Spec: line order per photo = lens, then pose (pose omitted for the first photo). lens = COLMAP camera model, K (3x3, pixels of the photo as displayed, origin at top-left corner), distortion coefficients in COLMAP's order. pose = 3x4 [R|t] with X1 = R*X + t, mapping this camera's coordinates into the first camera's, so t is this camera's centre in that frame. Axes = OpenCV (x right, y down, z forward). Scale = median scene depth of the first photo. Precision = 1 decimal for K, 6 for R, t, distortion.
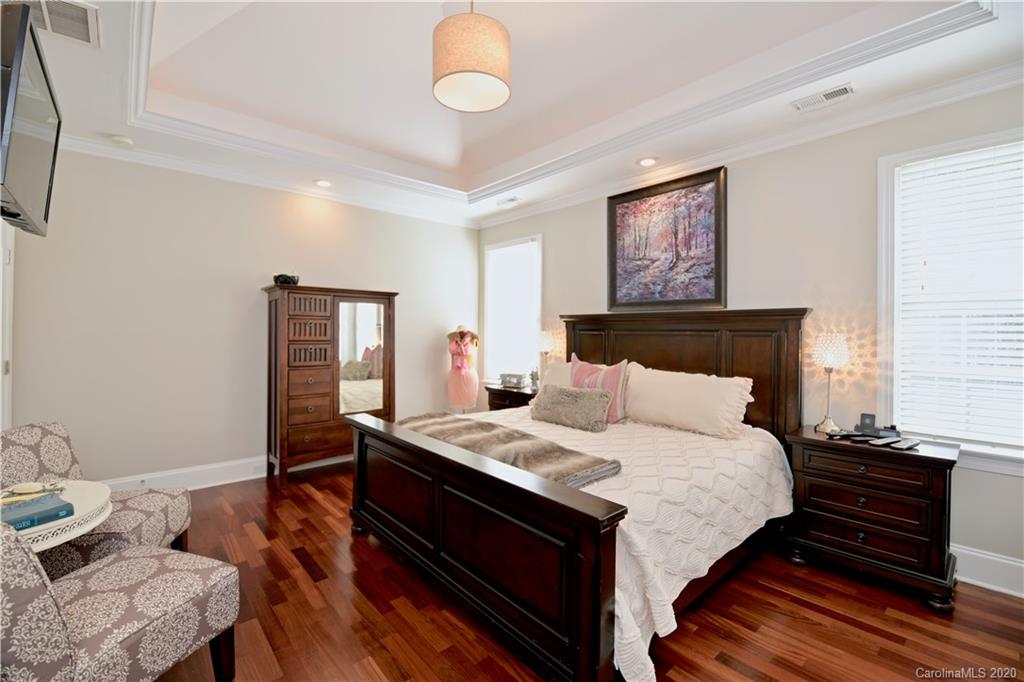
lens RADIAL K [[439.4, 0, 508.1], [0, 439.4, 333.5], [0, 0, 1]] dist [-0.011725, -0.004116]
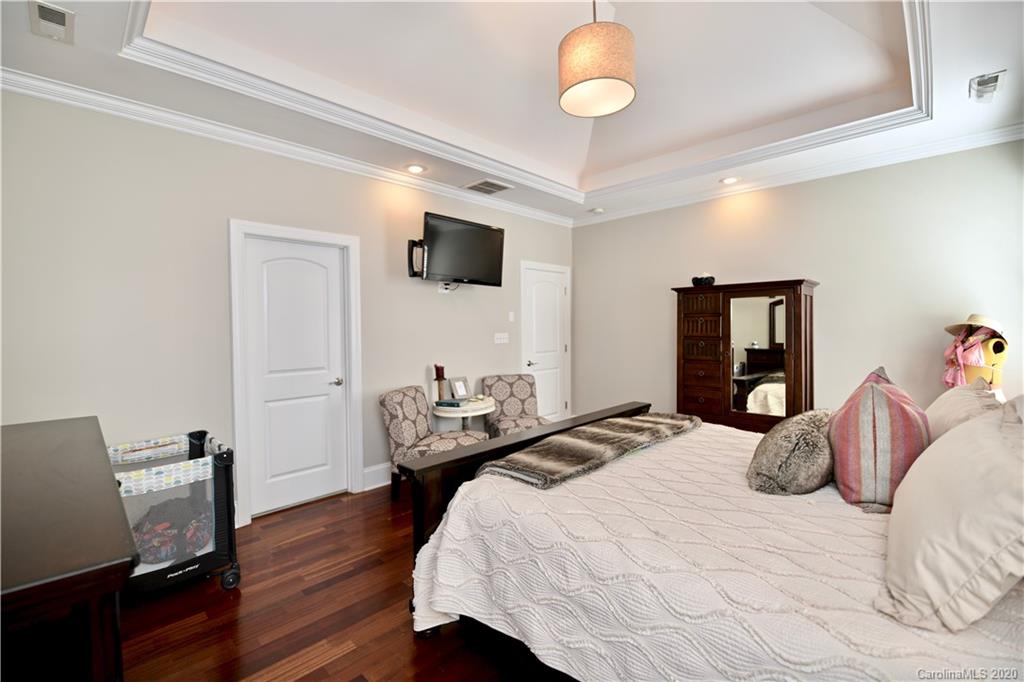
lens RADIAL K [[439.4, 0, 508.1], [0, 439.4, 333.5], [0, 0, 1]] dist [-0.011725, -0.004116]
pose [[0.068885, 0.009451, -0.997580, 0.633212], [0.009104, 0.999908, 0.010102, -0.006412], [0.997583, -0.009778, 0.068793, 0.477725]]
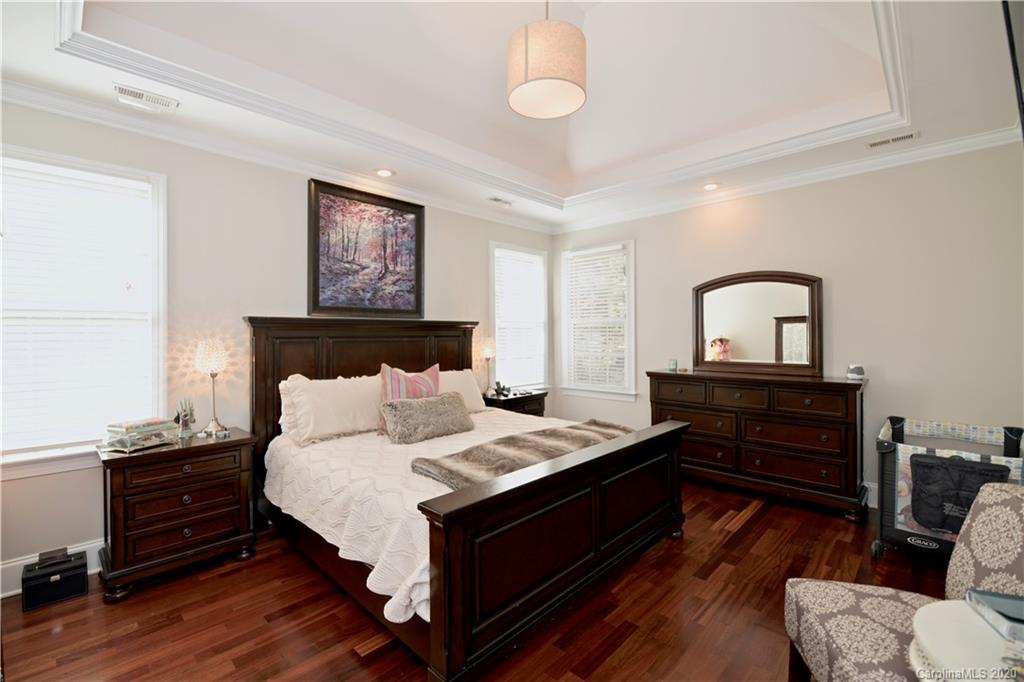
lens RADIAL K [[439.4, 0, 508.1], [0, 439.4, 333.5], [0, 0, 1]] dist [-0.011725, -0.004116]
pose [[-0.075839, -0.003017, 0.997115, -0.696424], [0.013031, 0.999907, 0.004017, -0.015298], [-0.997035, 0.013298, -0.075793, 0.759157]]
